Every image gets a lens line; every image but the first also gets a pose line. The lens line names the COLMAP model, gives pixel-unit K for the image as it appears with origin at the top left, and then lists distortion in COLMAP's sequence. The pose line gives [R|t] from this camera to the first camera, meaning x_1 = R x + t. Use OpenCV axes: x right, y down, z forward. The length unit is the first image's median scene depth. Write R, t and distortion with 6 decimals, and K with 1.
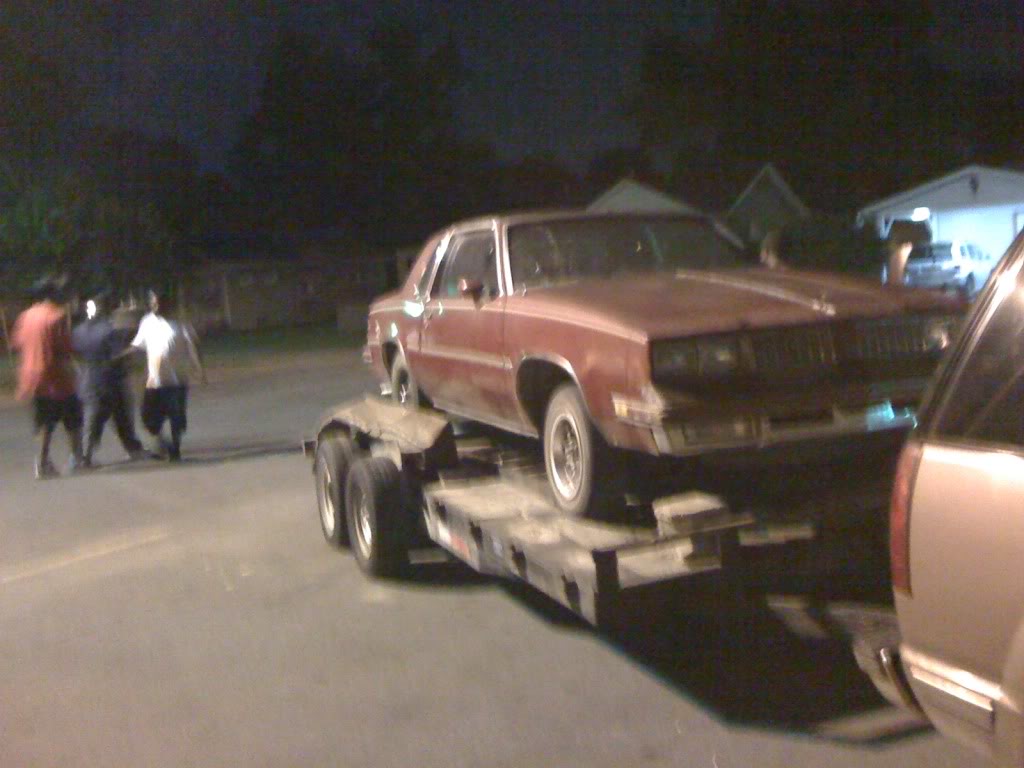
lens RADIAL K [[952.2, 0, 512.0], [0, 952.2, 384.0], [0, 0, 1]] dist [0.000148, 0.000722]
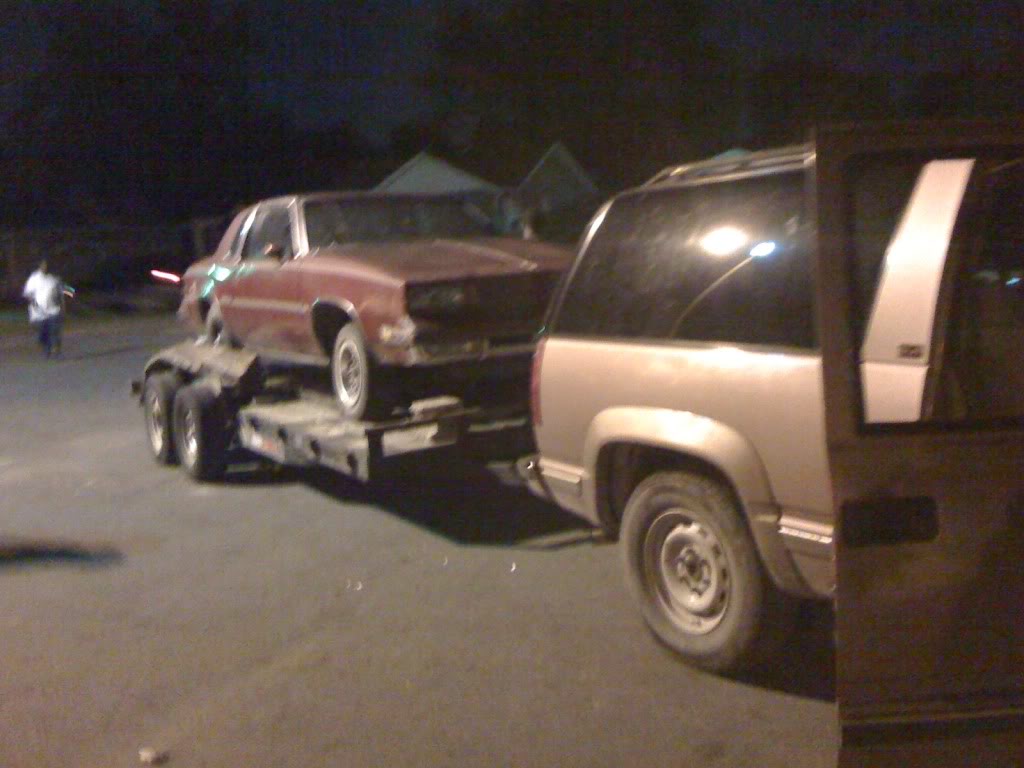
lens RADIAL K [[952.2, 0, 512.0], [0, 952.2, 384.0], [0, 0, 1]] dist [0.000148, 0.000722]
pose [[0.979375, -0.017745, 0.201268, 0.010080], [0.013574, 0.999664, 0.022085, 0.058212], [-0.201593, -0.018898, 0.979287, -0.345986]]
